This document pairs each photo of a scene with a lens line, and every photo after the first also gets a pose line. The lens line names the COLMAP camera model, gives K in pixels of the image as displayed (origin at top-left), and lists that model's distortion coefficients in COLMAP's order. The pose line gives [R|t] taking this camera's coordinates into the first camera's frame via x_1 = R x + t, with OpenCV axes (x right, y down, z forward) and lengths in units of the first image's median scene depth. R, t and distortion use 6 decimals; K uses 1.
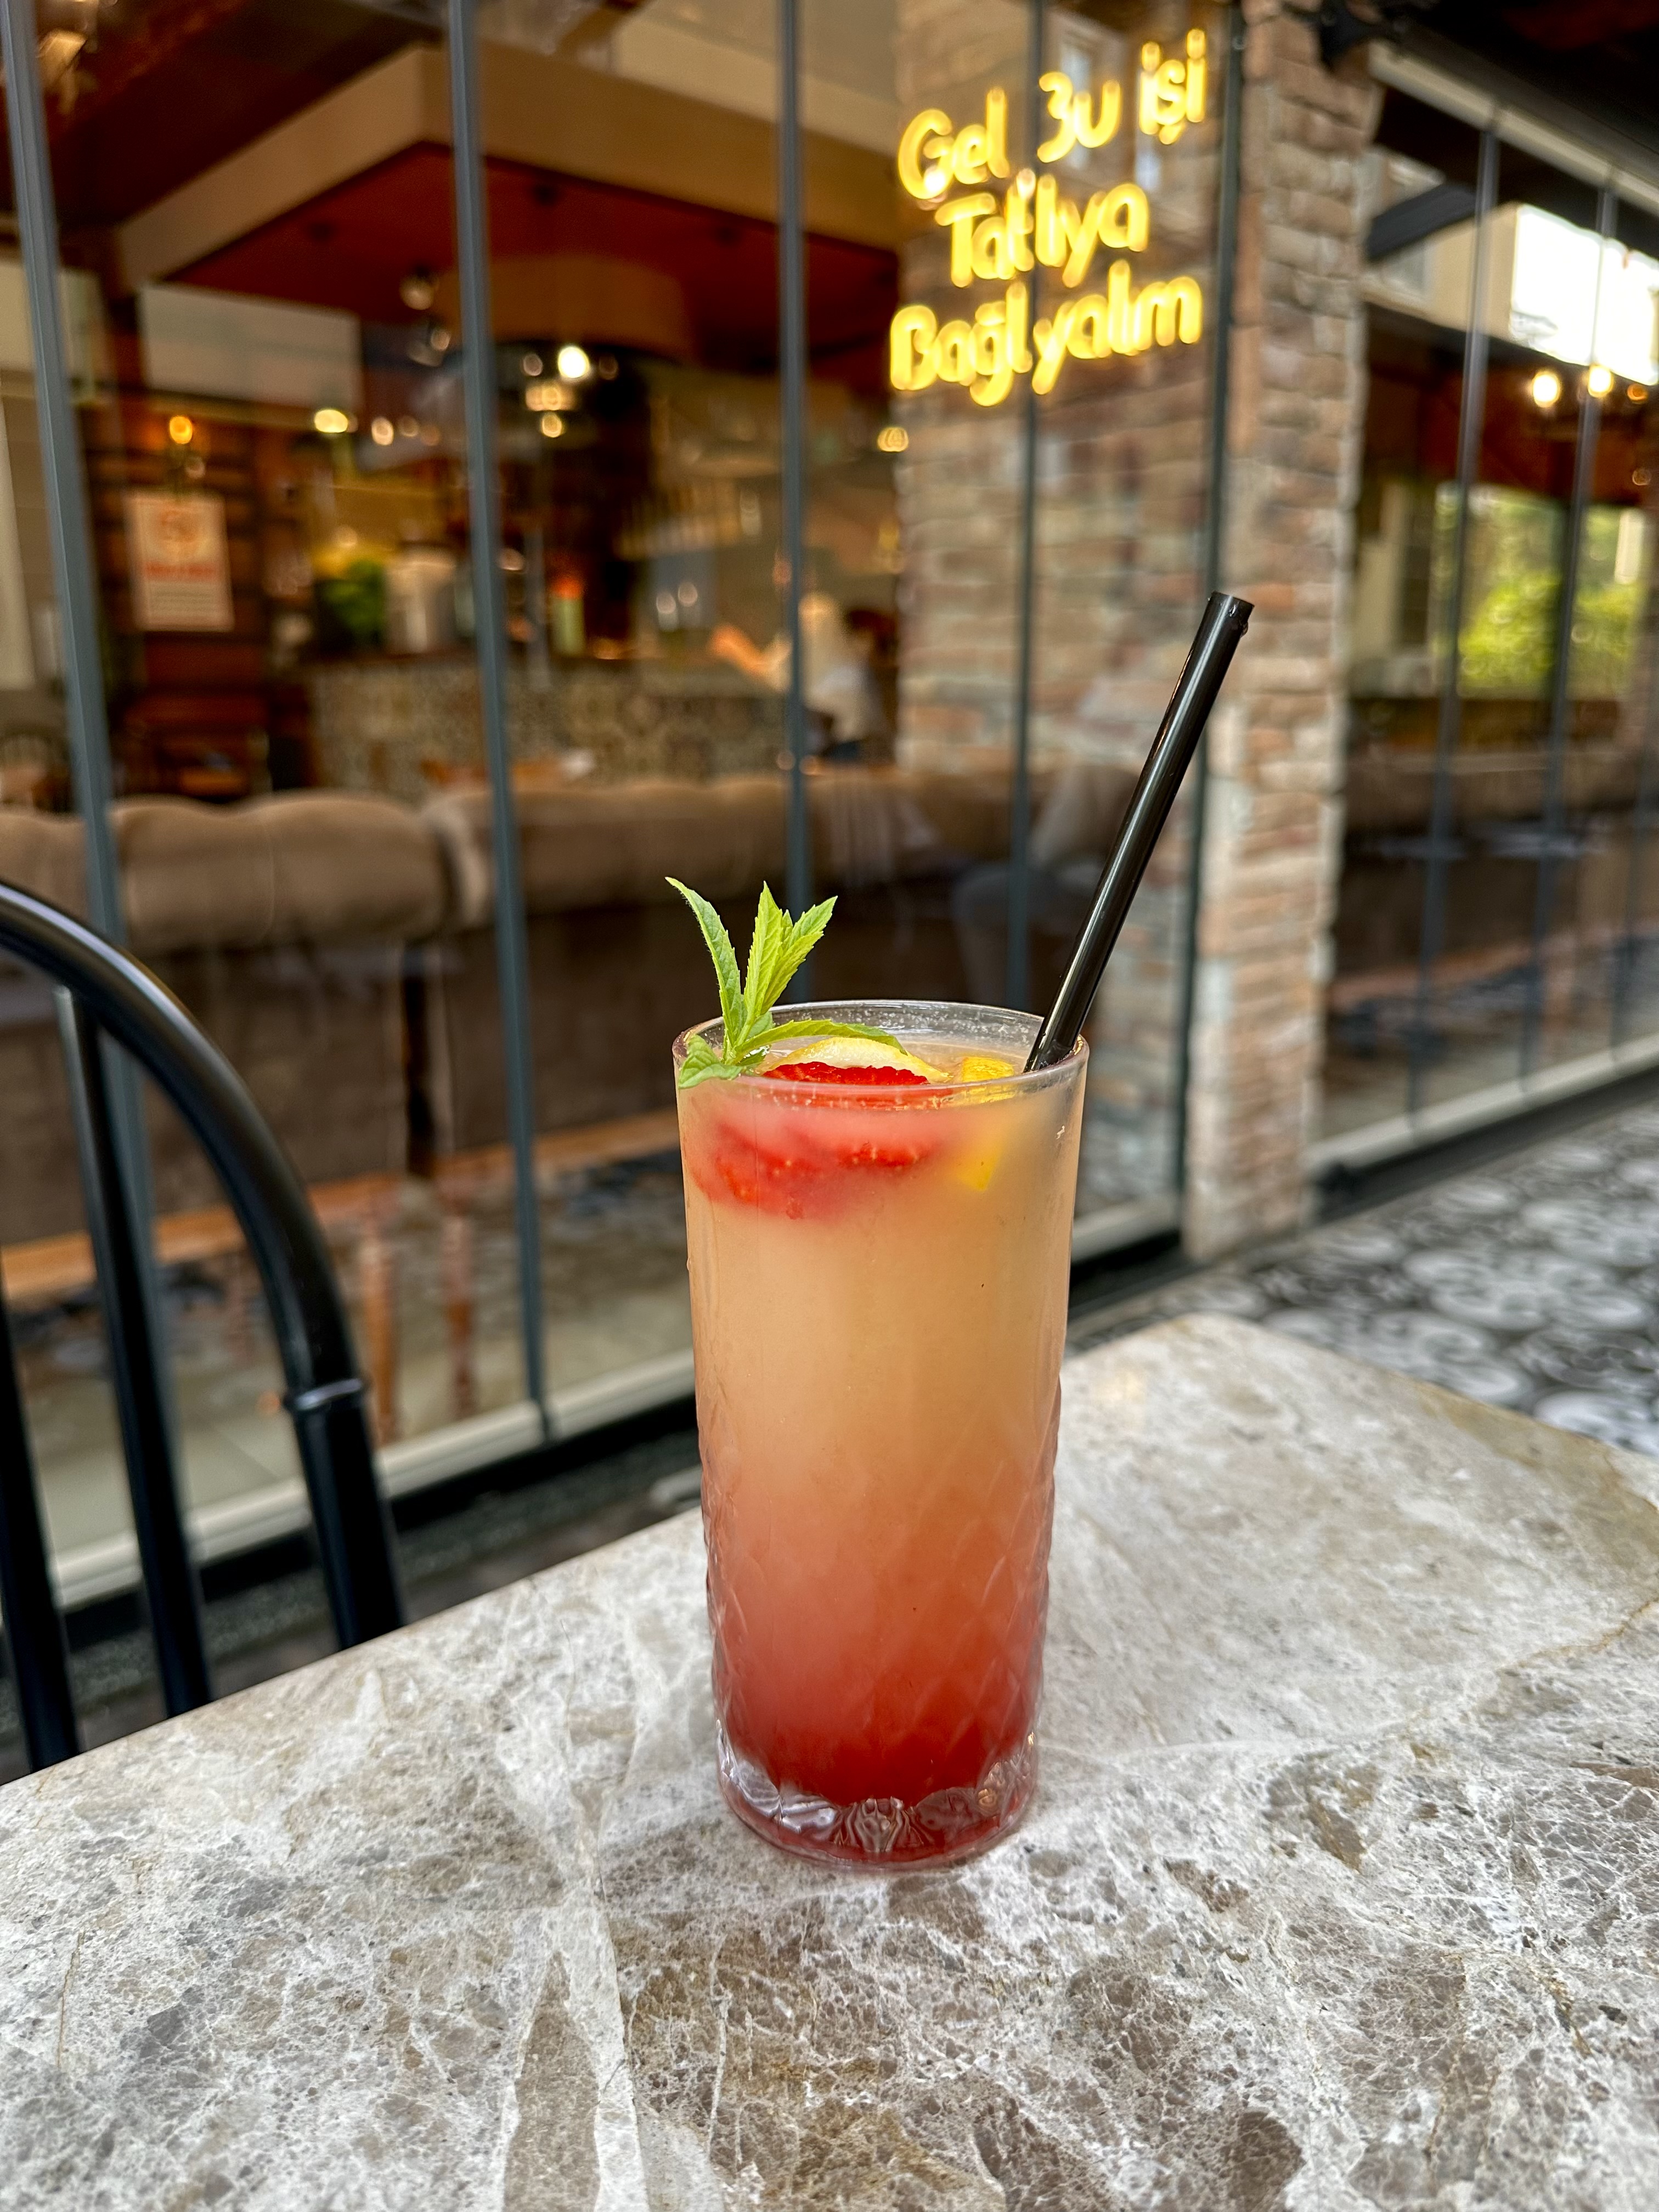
lens RADIAL K [[1555.9, 0, 829.5], [0, 1555.9, 1106.0], [0, 0, 1]] dist [-0.032394, 0.003885]
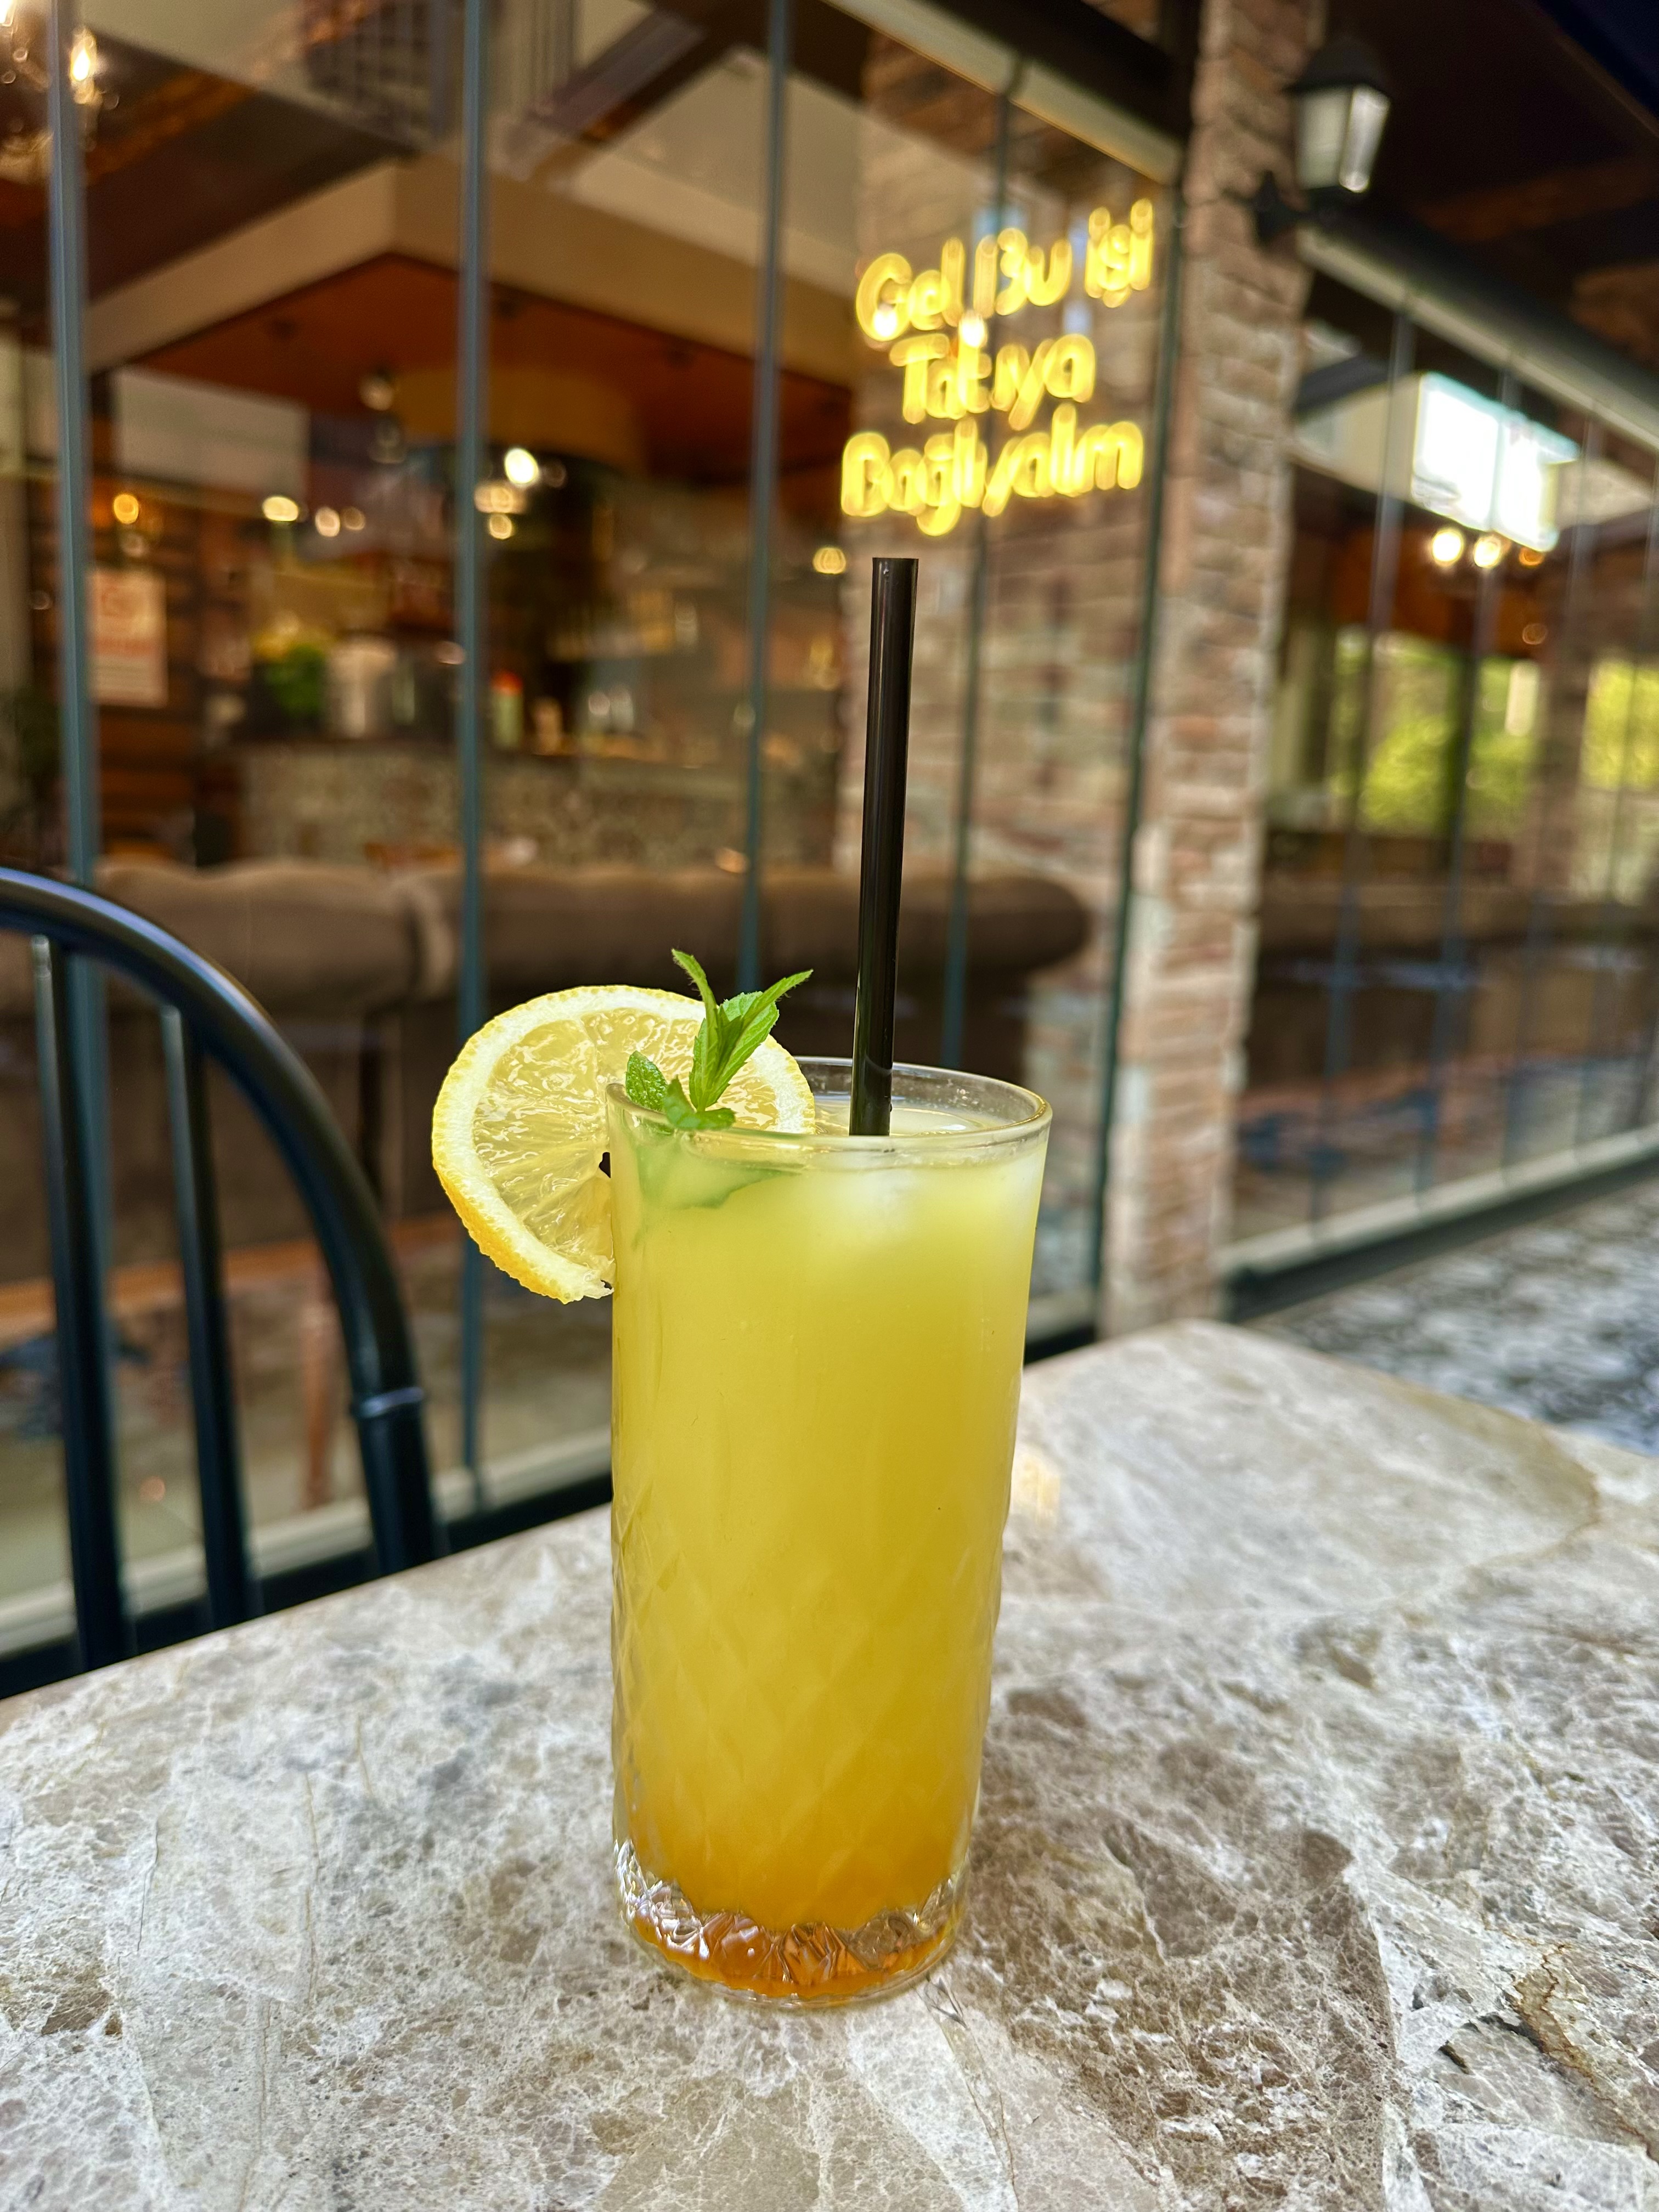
lens RADIAL K [[1562.2, 0, 827.5], [0, 1562.2, 1122.9], [0, 0, 1]] dist [-0.037293, 0.005439]
pose [[0.997393, 0.037261, 0.061803, -0.118277], [-0.033611, 0.997687, -0.059080, 0.073235], [-0.063862, 0.056849, 0.996338, -0.157836]]
